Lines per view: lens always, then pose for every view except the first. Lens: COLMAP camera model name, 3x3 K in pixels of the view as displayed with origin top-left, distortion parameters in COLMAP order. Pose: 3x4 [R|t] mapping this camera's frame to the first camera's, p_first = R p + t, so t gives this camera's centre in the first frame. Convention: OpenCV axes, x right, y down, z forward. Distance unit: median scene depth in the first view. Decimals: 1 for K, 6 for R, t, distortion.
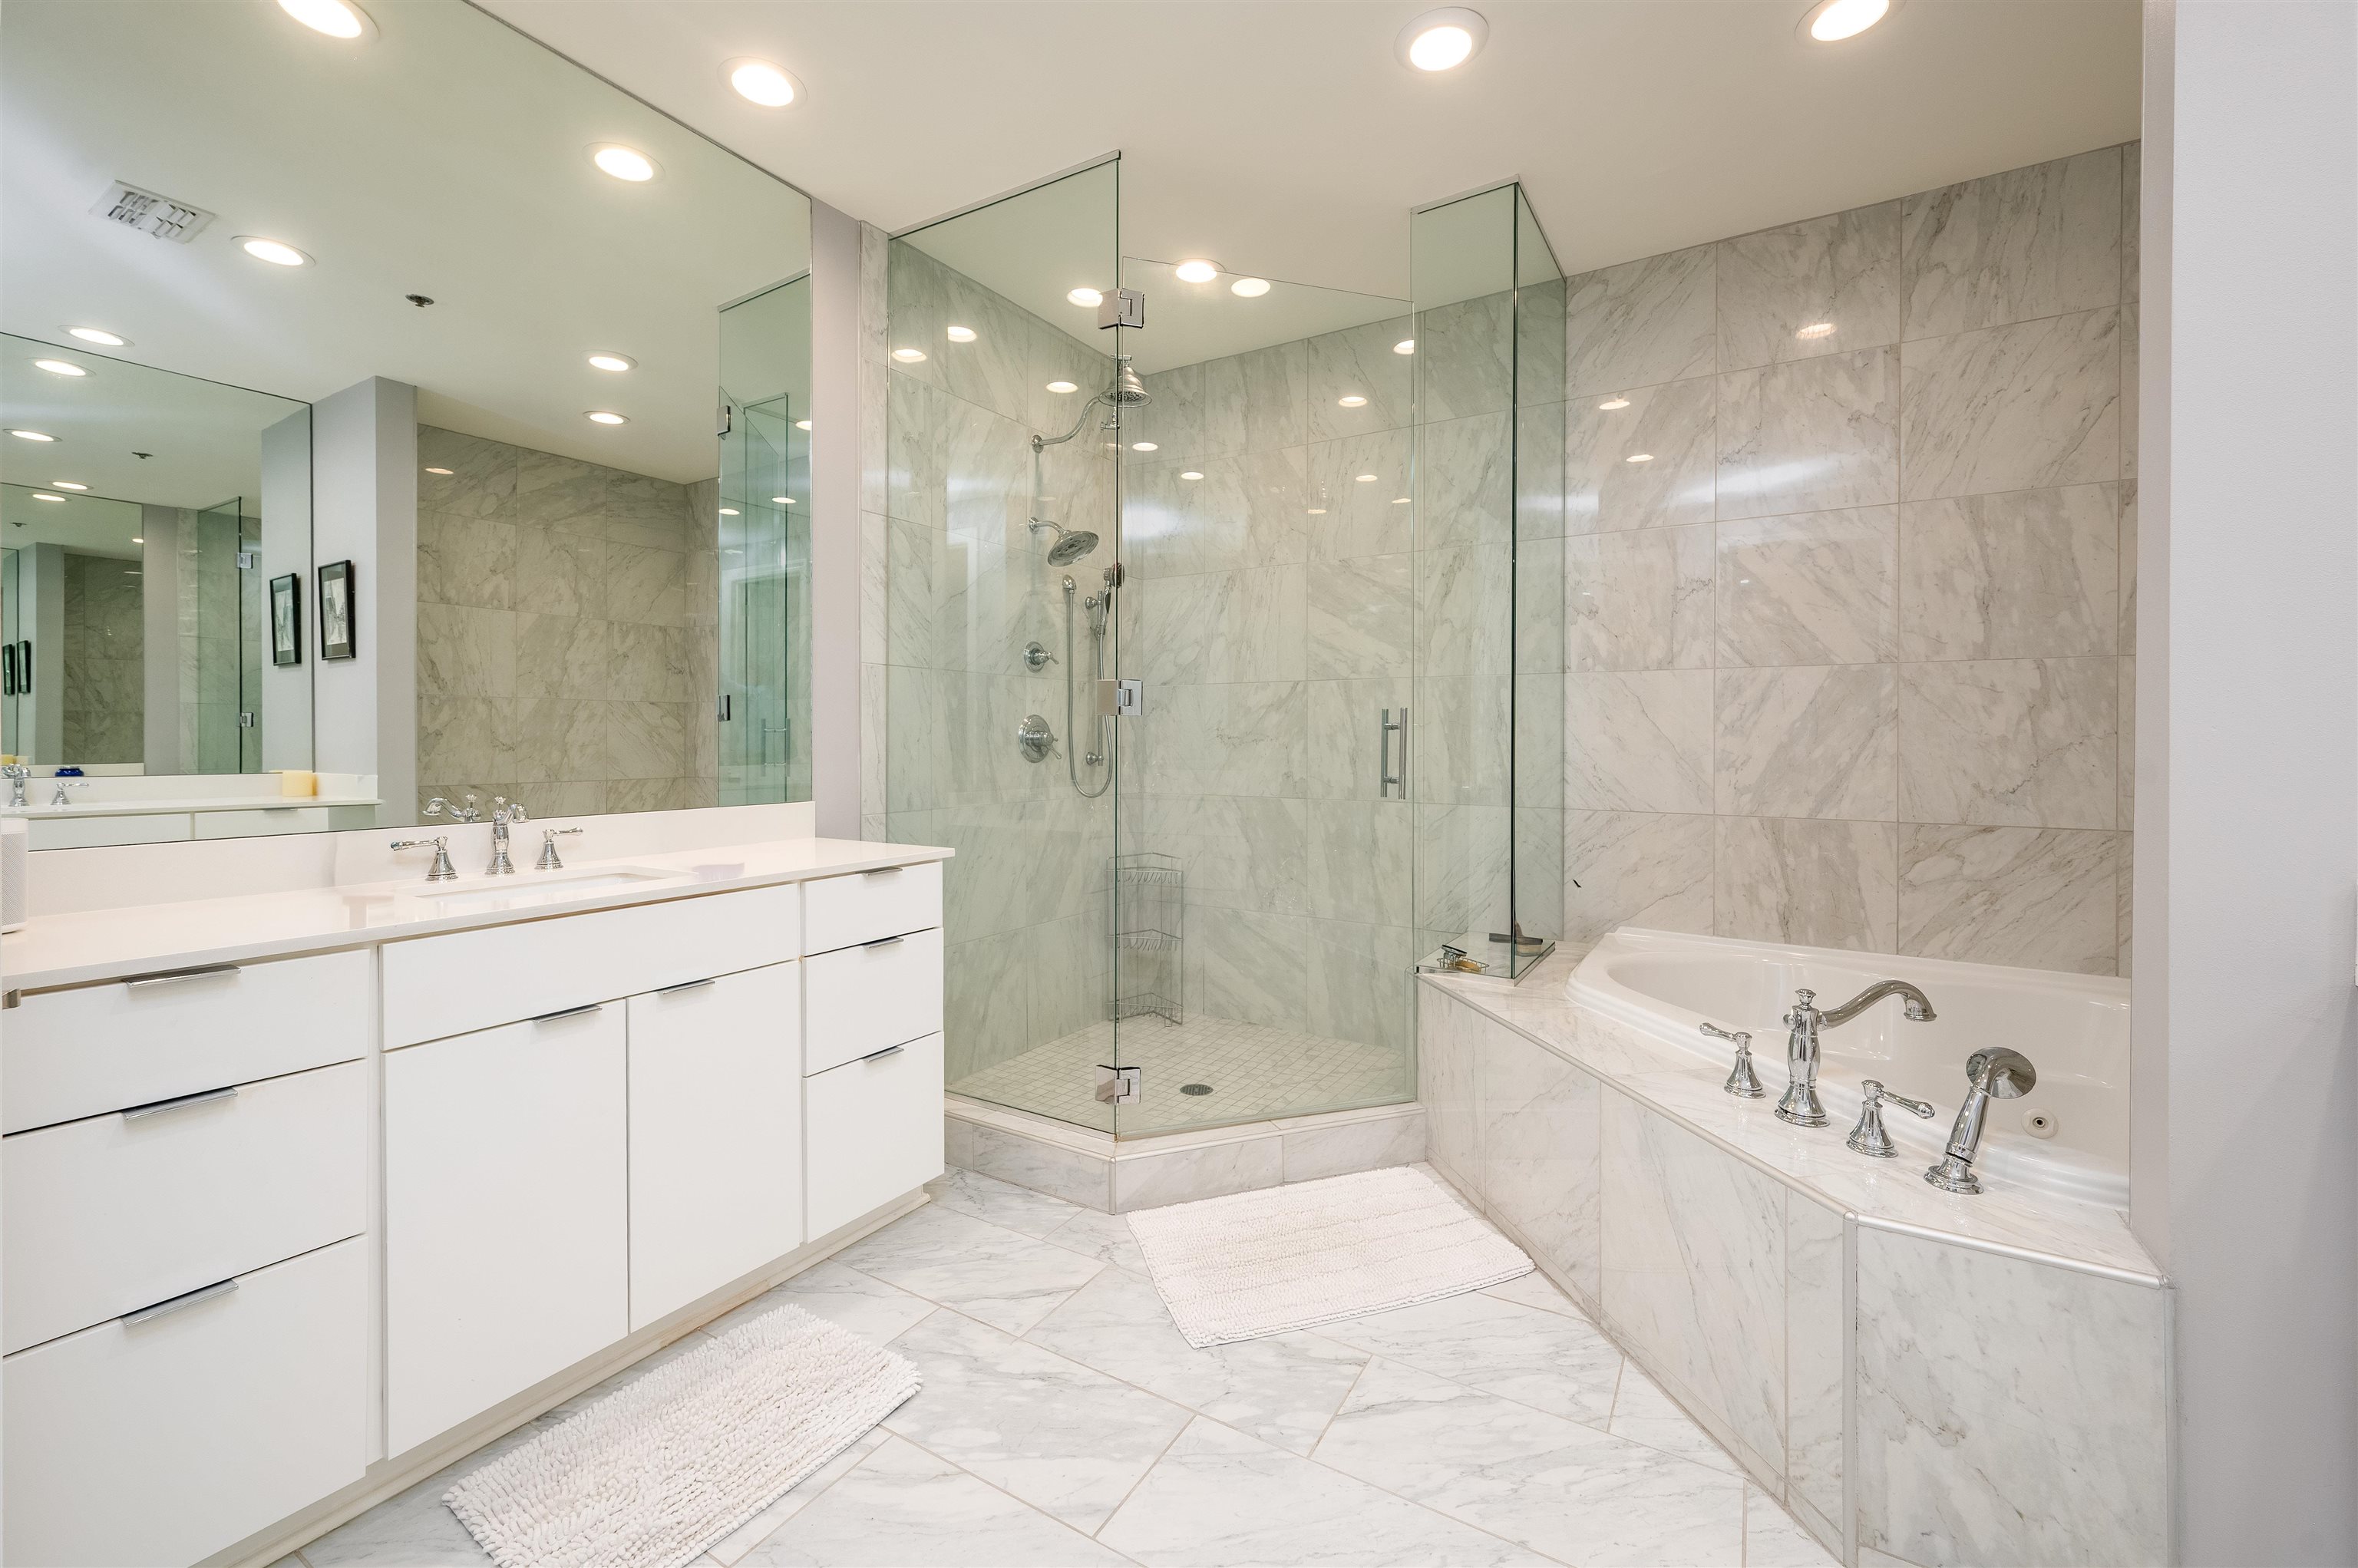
lens RADIAL K [[949.5, 0, 1189.7], [0, 949.5, 744.4], [0, 0, 1]] dist [-0.001683, -0.000273]
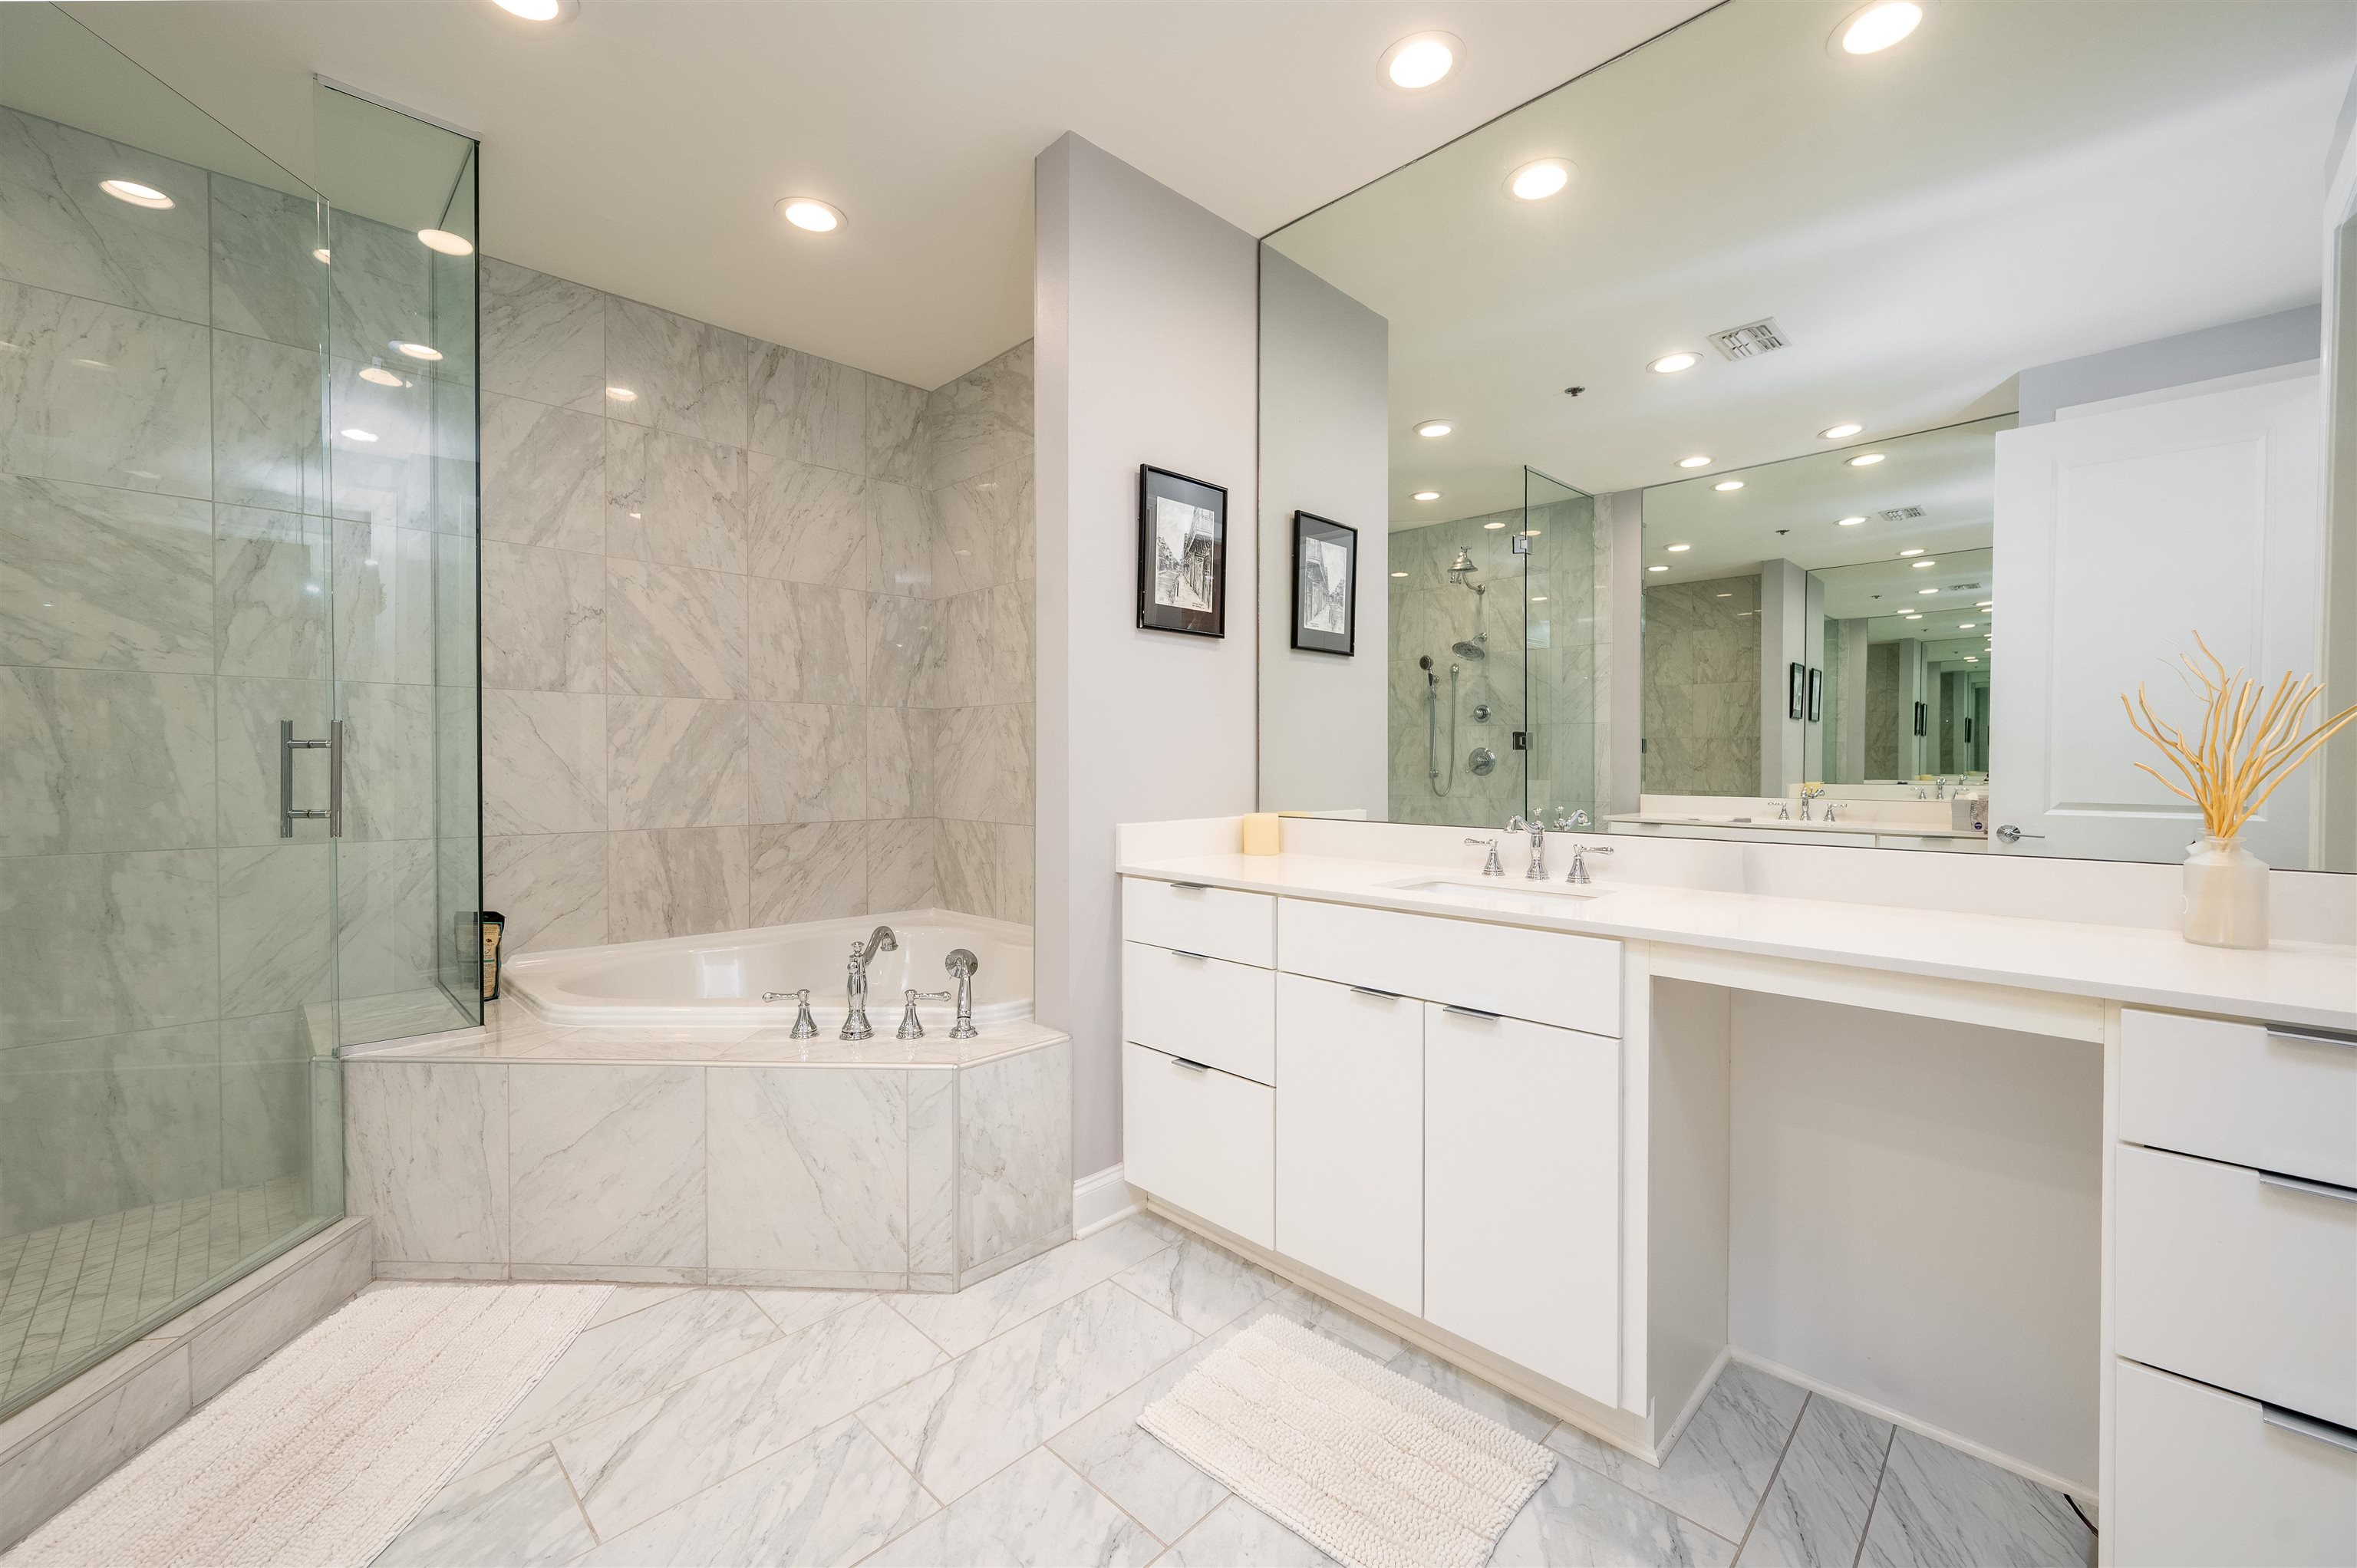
lens RADIAL K [[949.0, 0, 1174.5], [0, 949.0, 773.7], [0, 0, 1]] dist [-0.001683, -0.000273]
pose [[0.236608, -0.013750, 0.971508, -0.367116], [0.004384, 0.999905, 0.013085, -0.001819], [-0.971595, 0.001163, 0.236646, 0.142149]]
